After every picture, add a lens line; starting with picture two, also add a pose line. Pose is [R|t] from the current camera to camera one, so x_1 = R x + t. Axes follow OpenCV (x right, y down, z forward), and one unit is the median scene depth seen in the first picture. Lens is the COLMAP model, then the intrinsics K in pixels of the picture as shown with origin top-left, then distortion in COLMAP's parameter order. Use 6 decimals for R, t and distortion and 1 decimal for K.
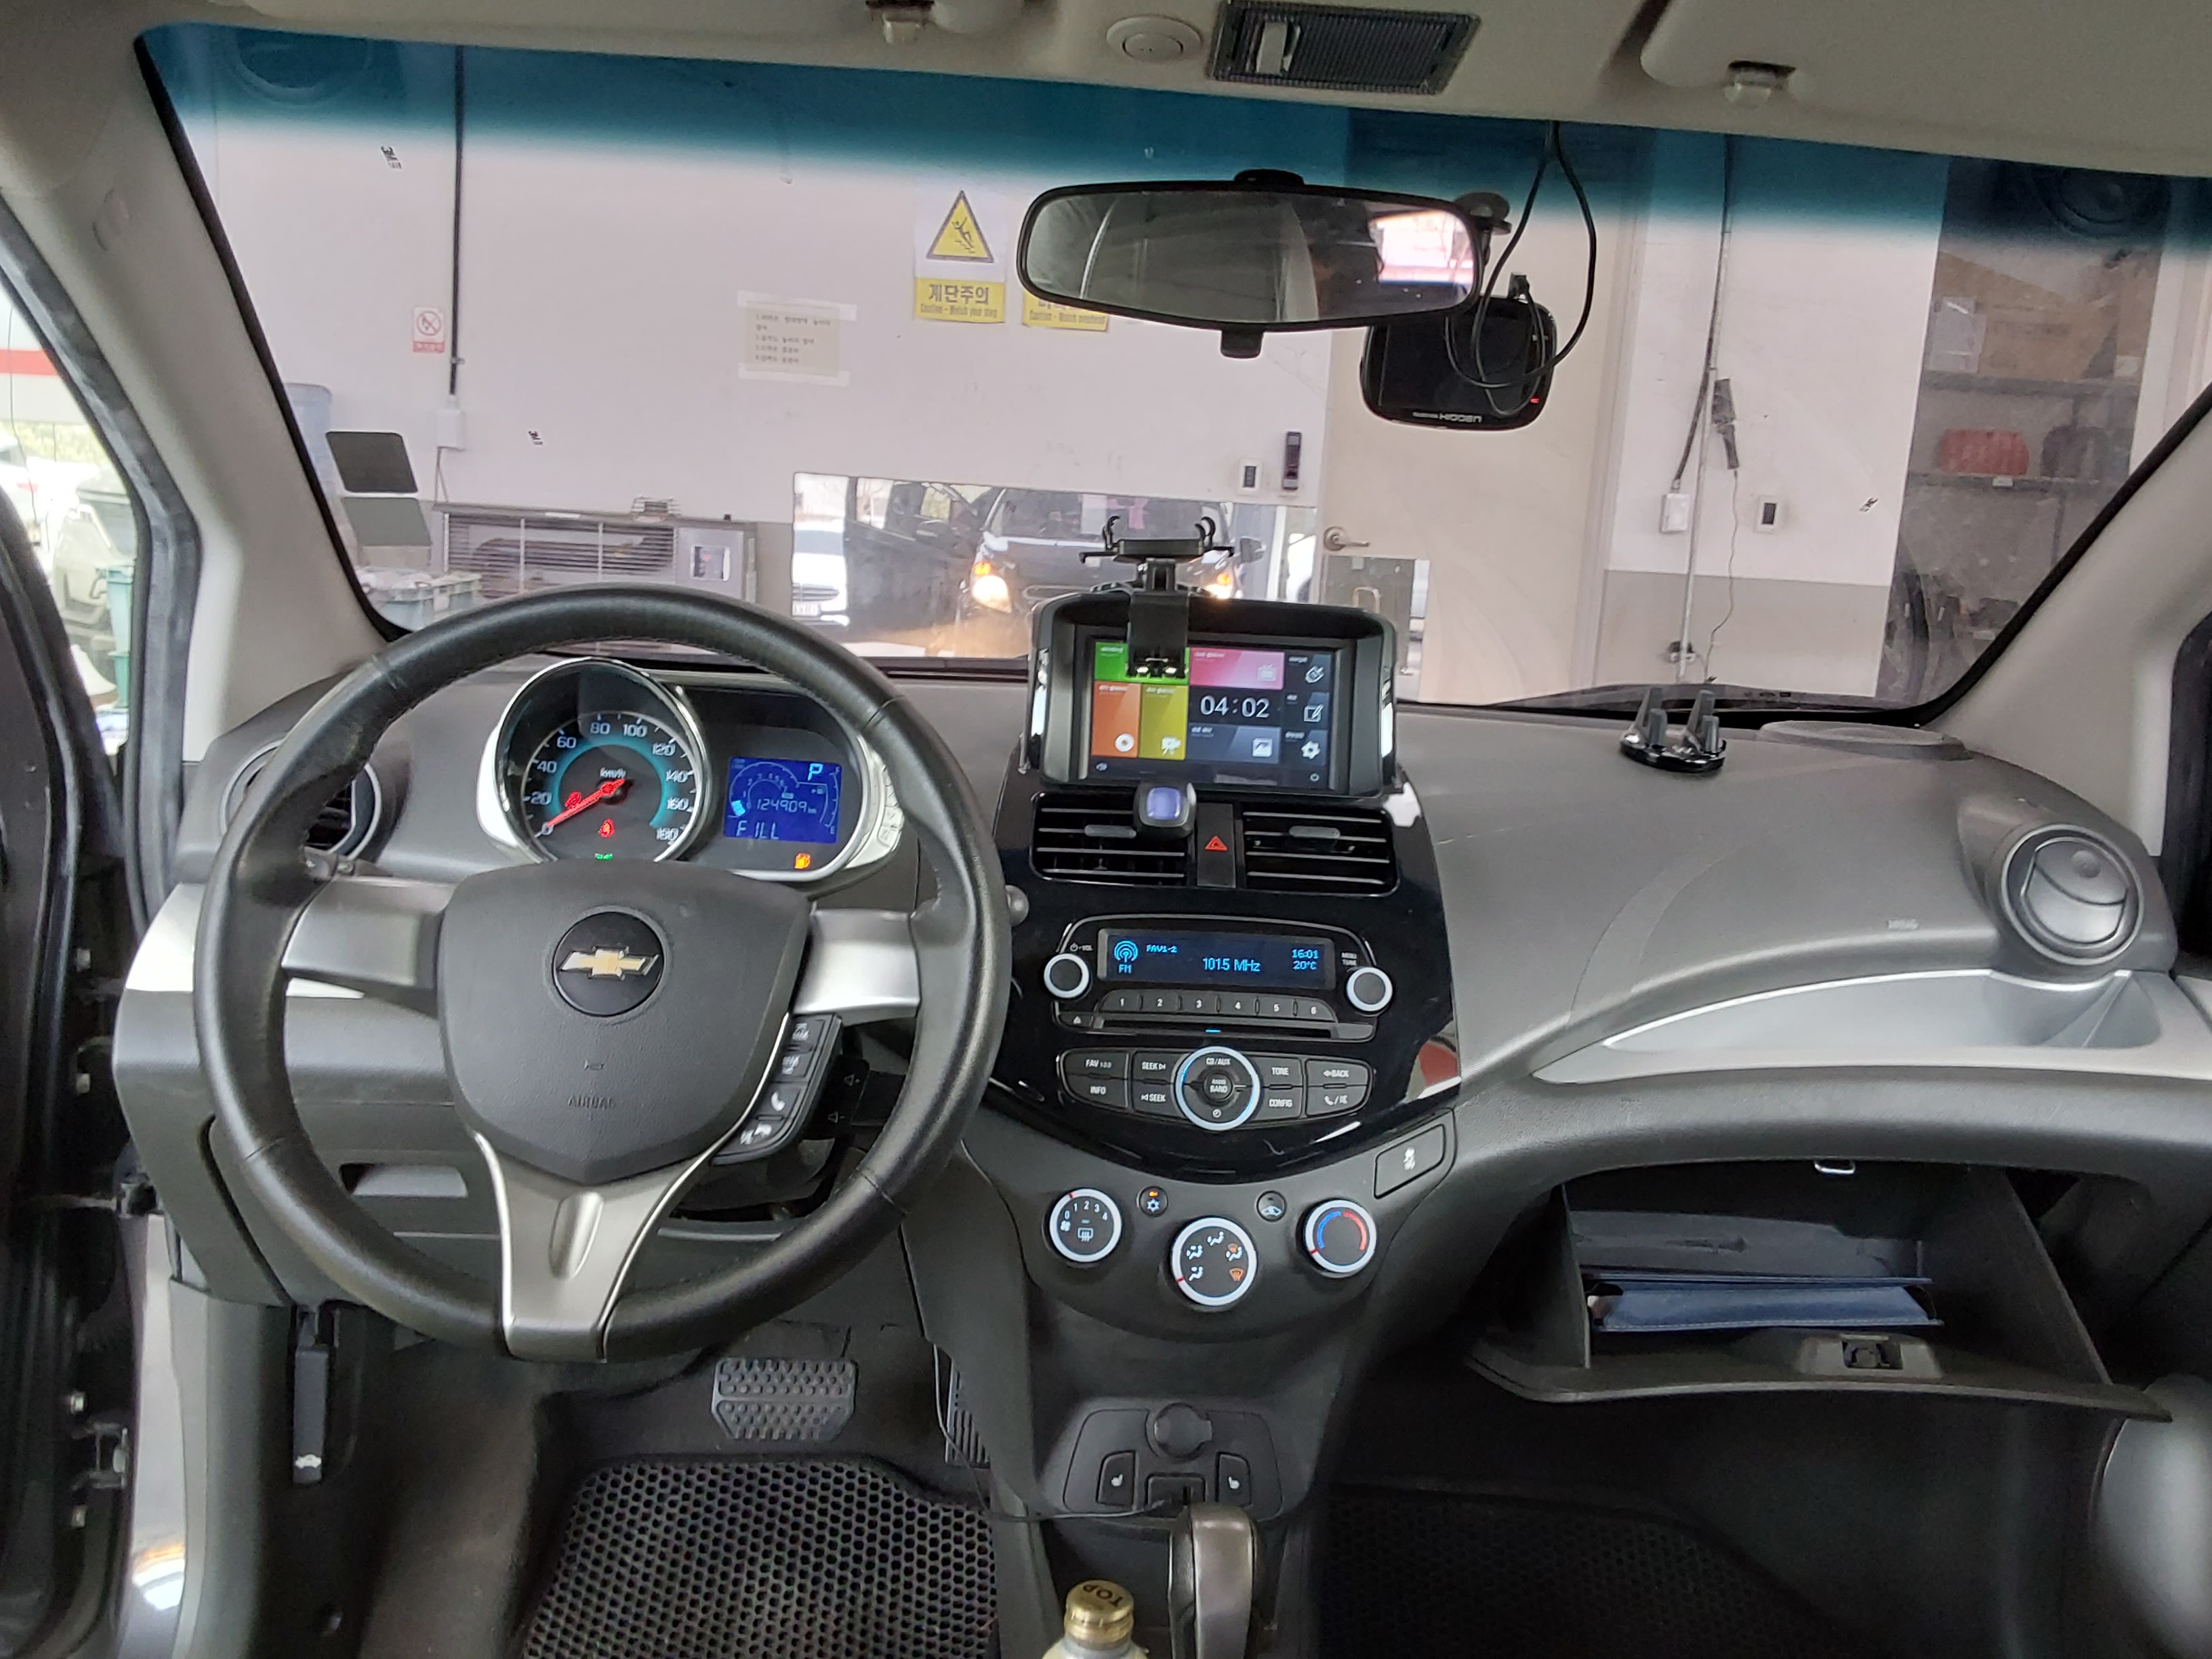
lens RADIAL K [[1750.6, 0, 1112.1], [0, 1750.6, 821.5], [0, 0, 1]] dist [0.045165, -0.010332]
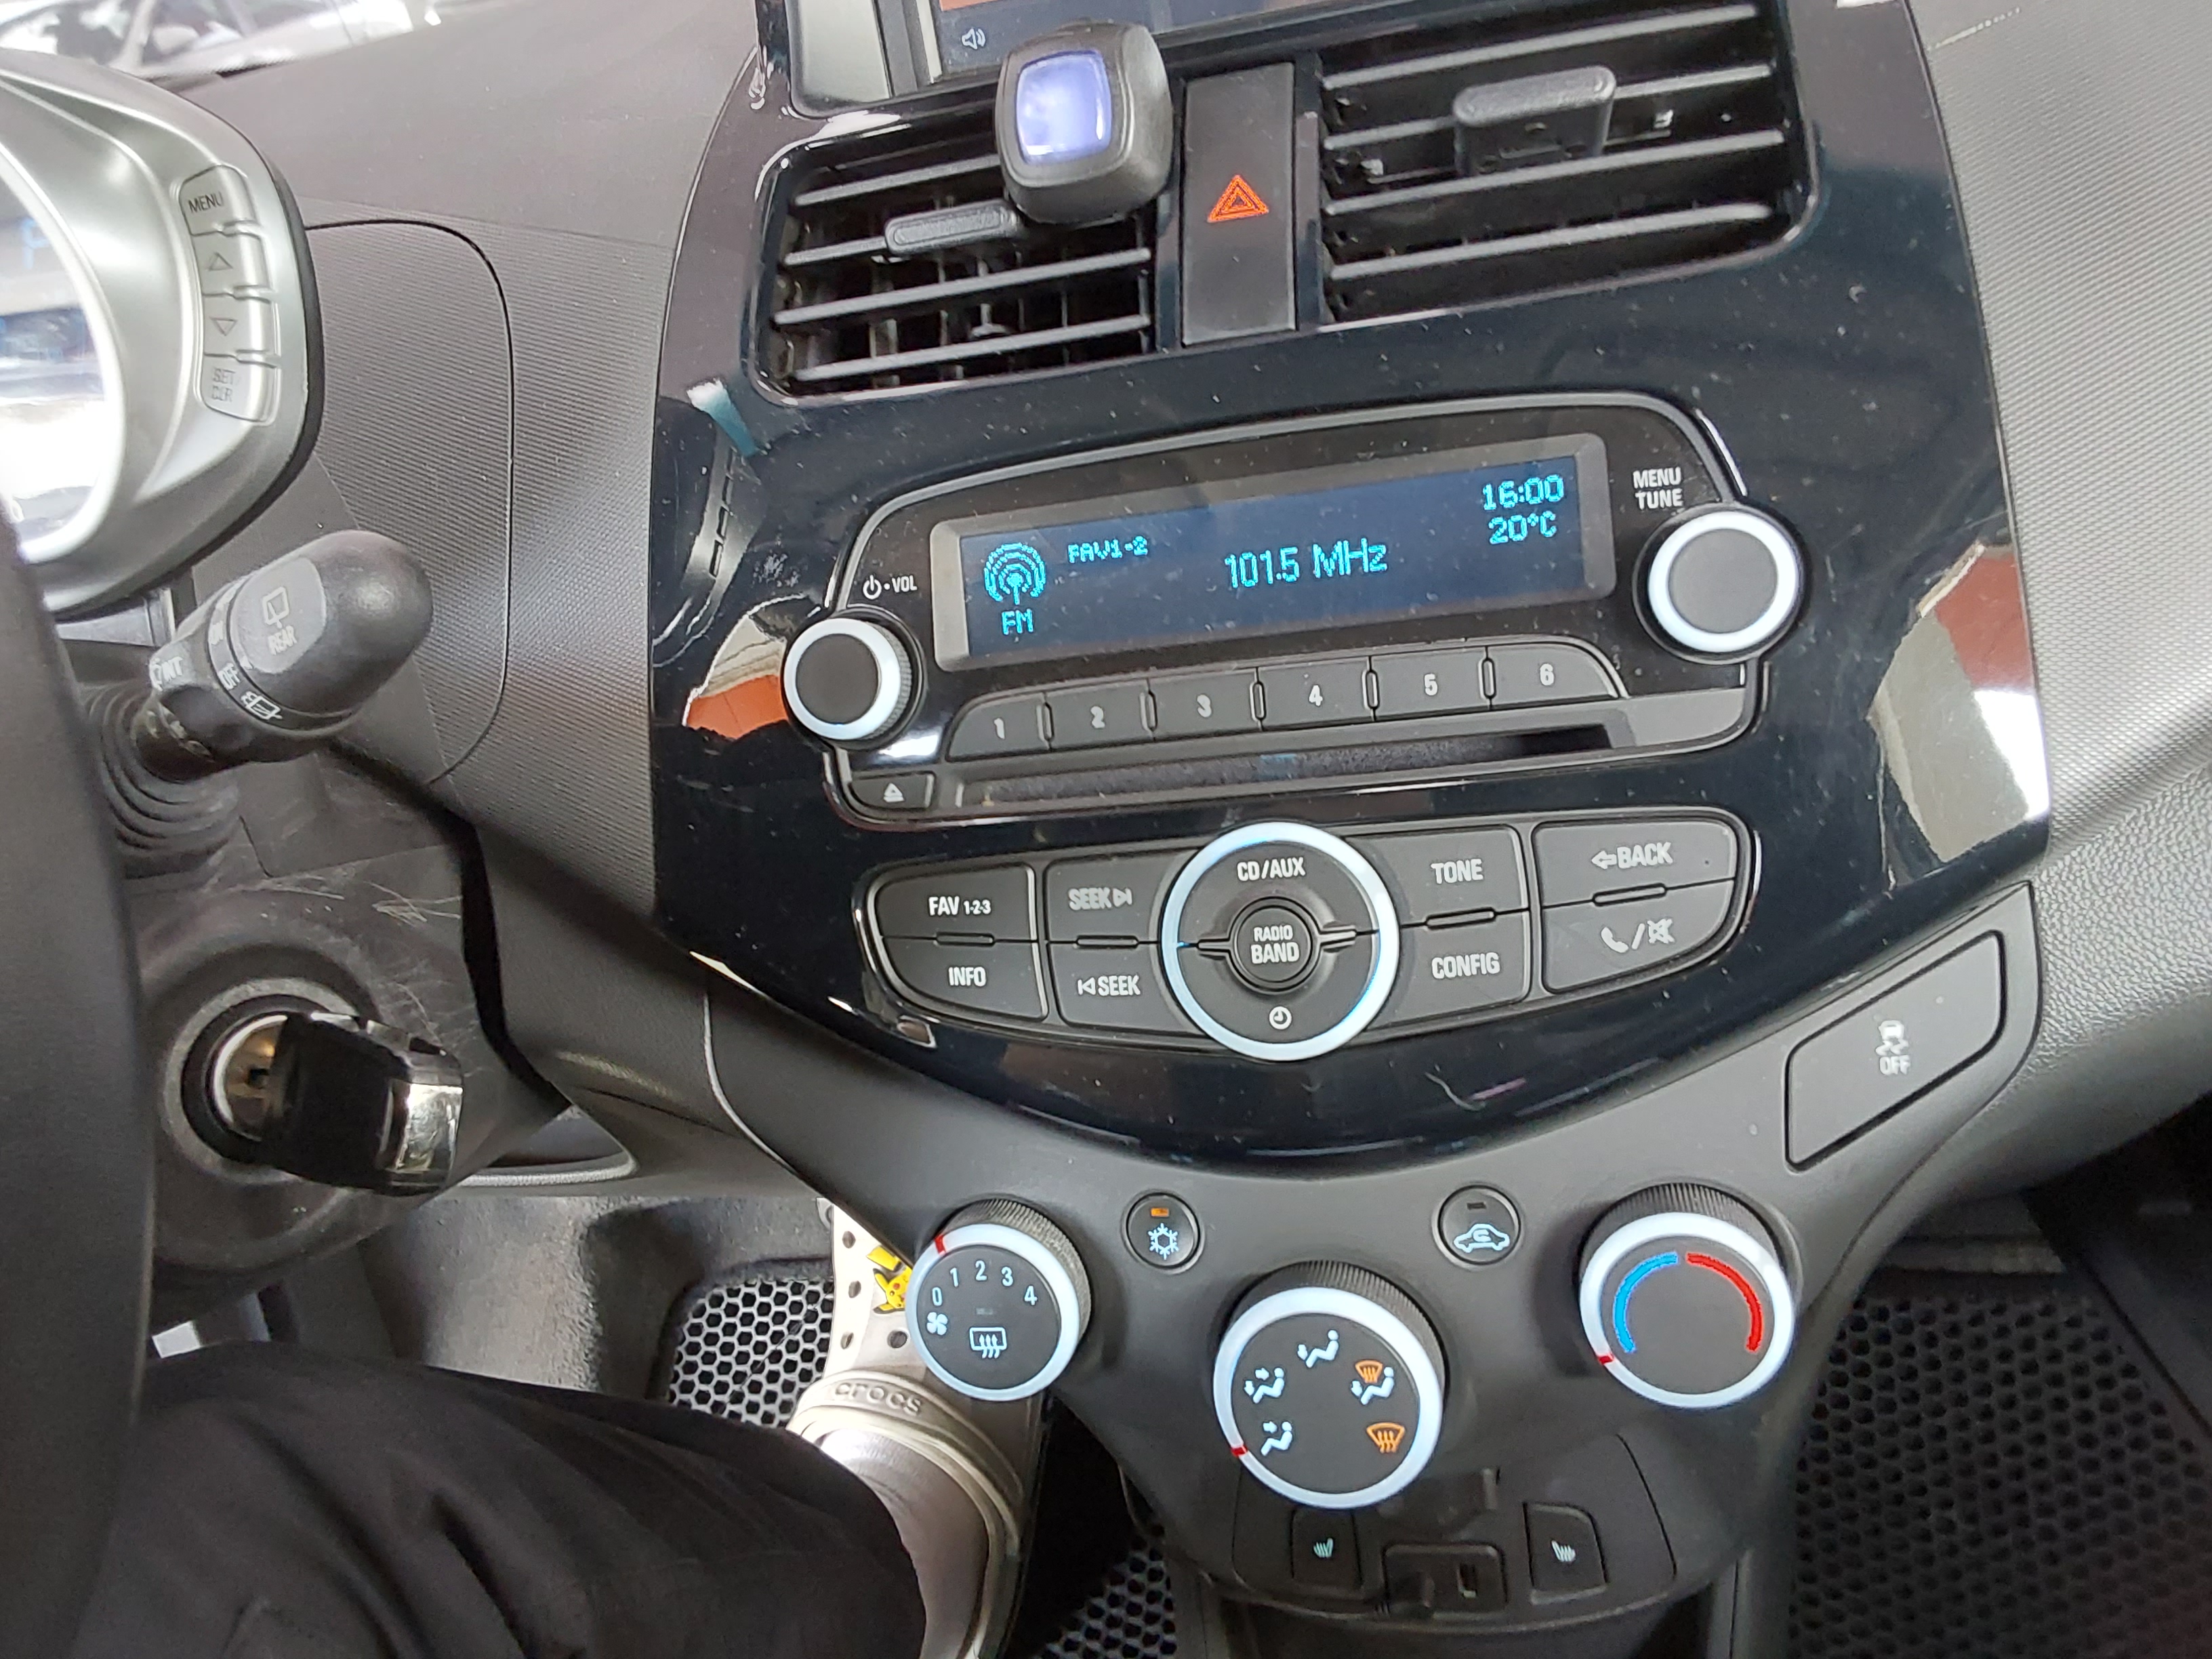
lens RADIAL K [[1750.6, 0, 1117.3], [0, 1750.6, 842.0], [0, 0, 1]] dist [0.045165, -0.010332]
pose [[0.945890, -0.105148, -0.306979, 0.136722], [0.207058, 0.923988, 0.321516, 0.013625], [0.249839, -0.367681, 0.895763, 0.671264]]
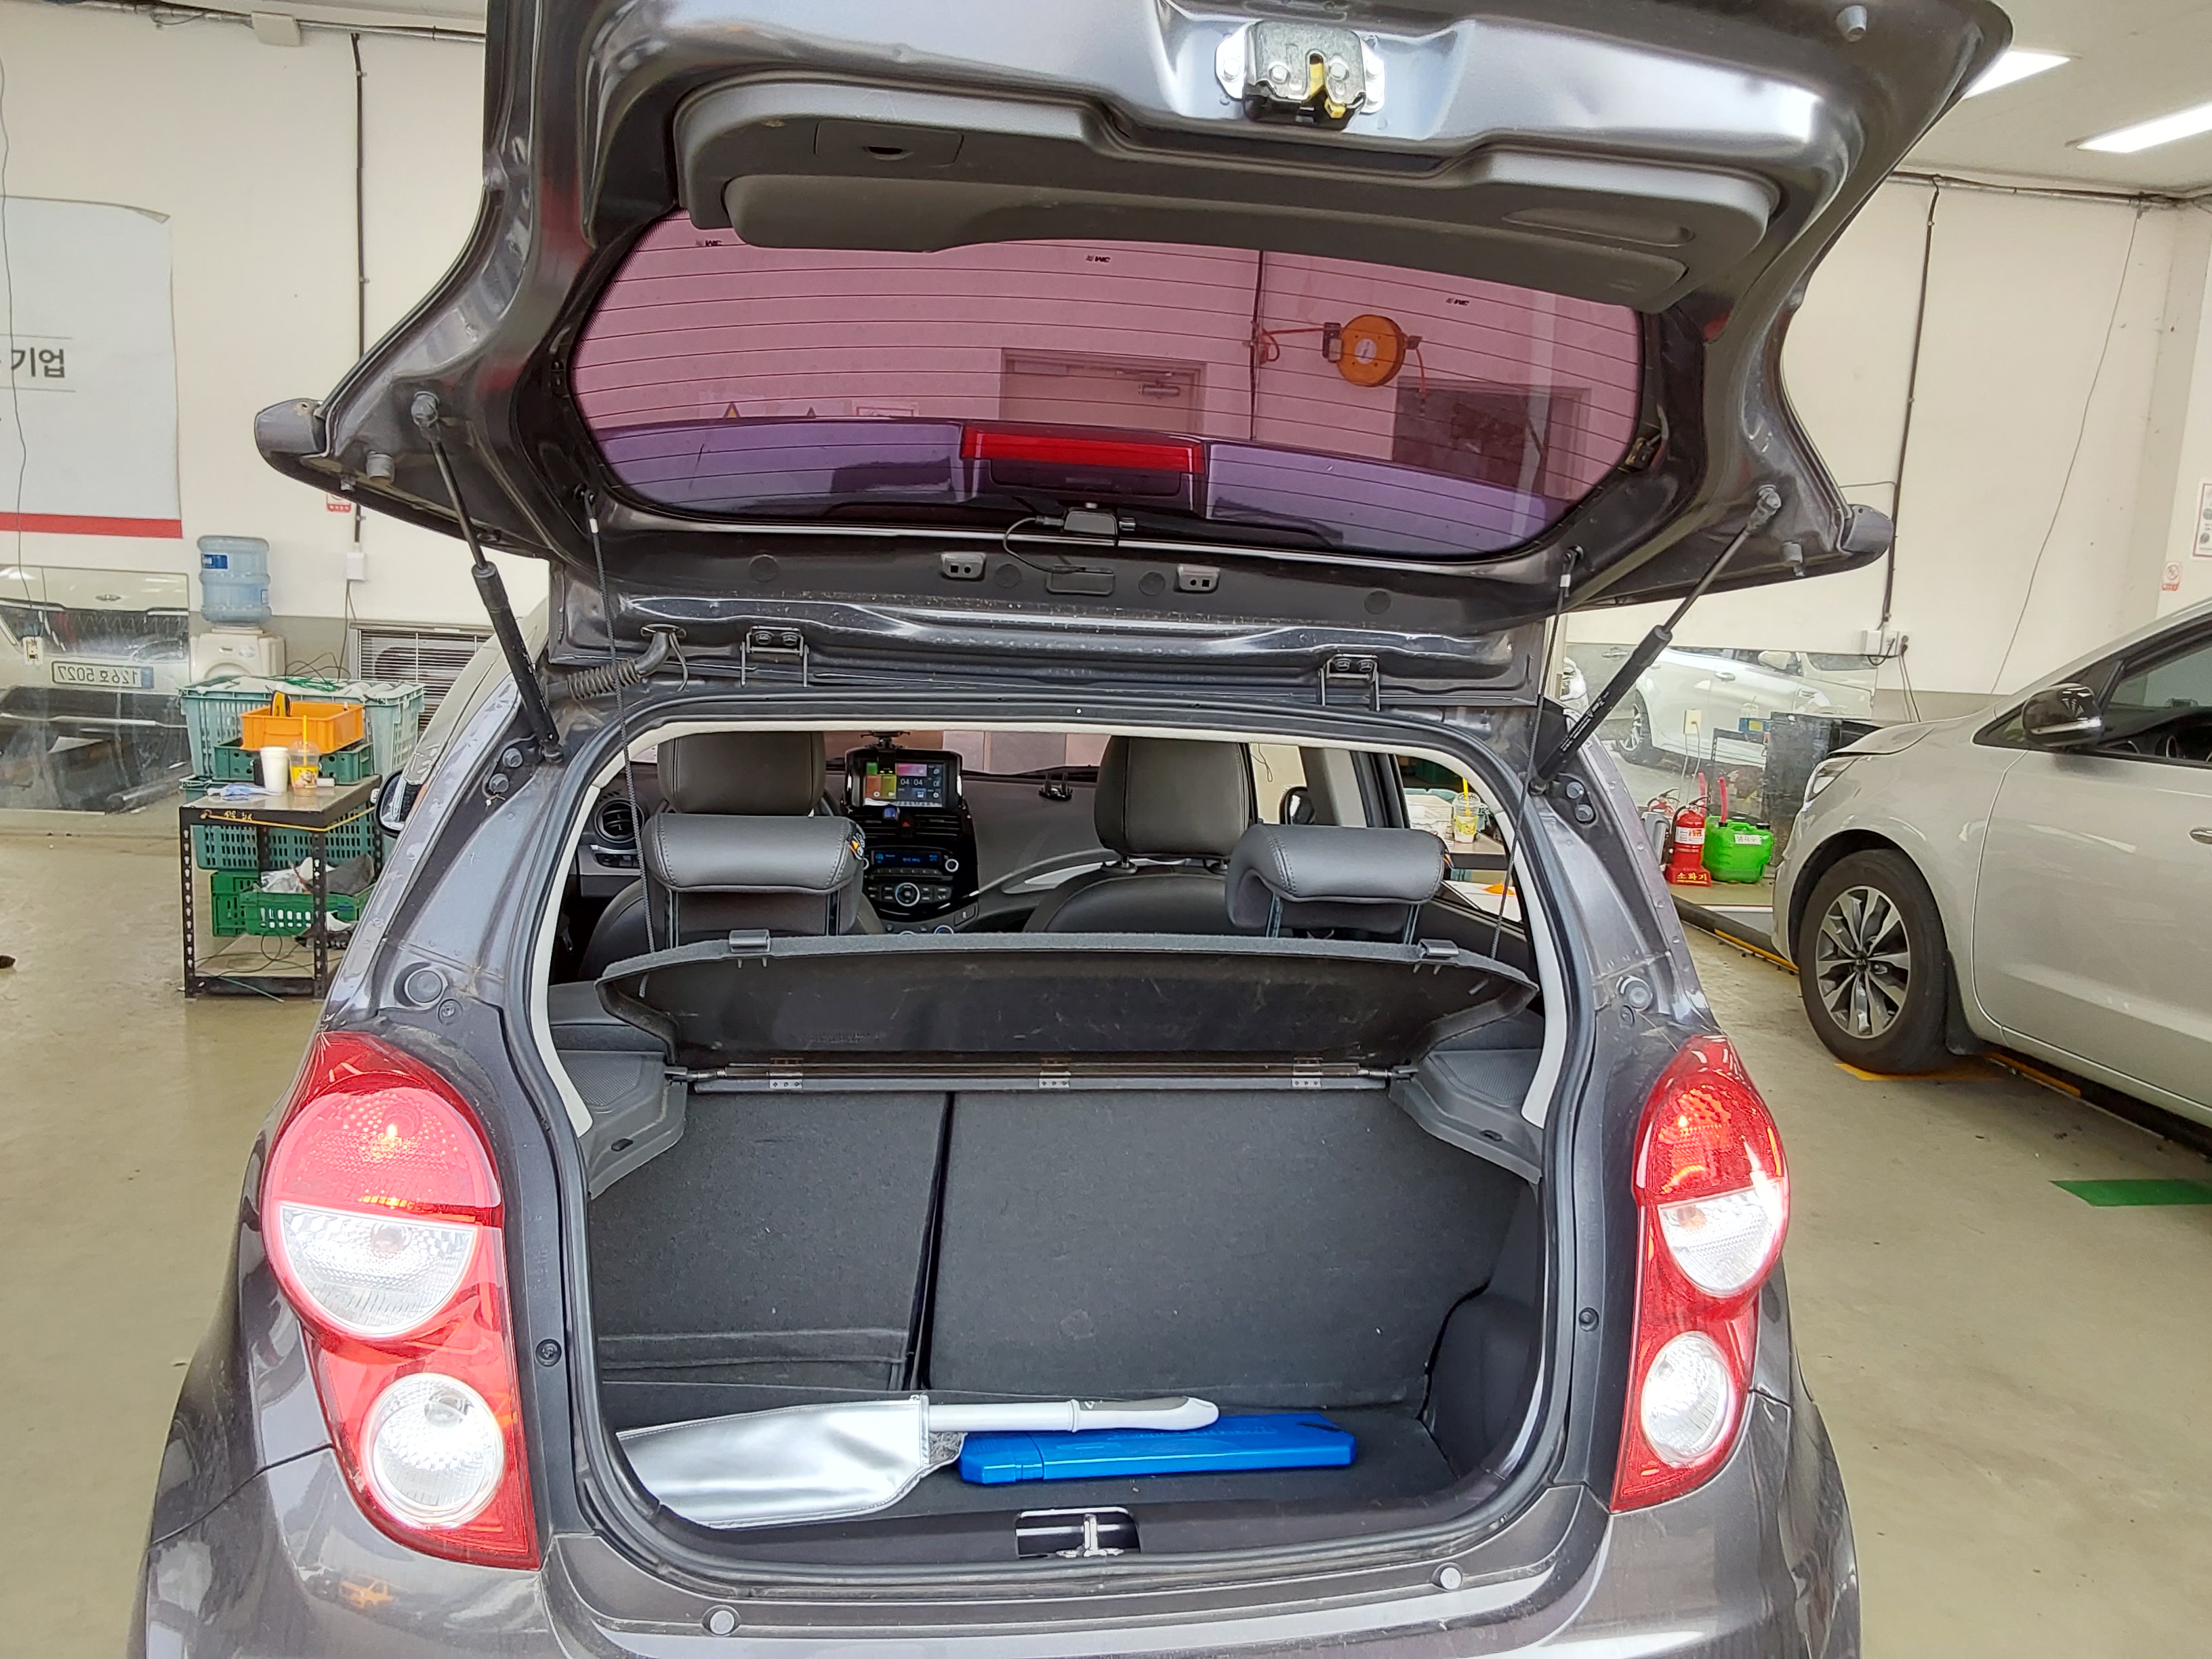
lens RADIAL K [[1750.6, 0, 1110.4], [0, 1750.6, 825.2], [0, 0, 1]] dist [0.045165, -0.010332]
pose [[0.986068, -0.020968, 0.165018, -0.110277], [0.023381, 0.999646, -0.012694, 0.067512], [-0.164693, 0.016375, 0.986209, -2.421605]]
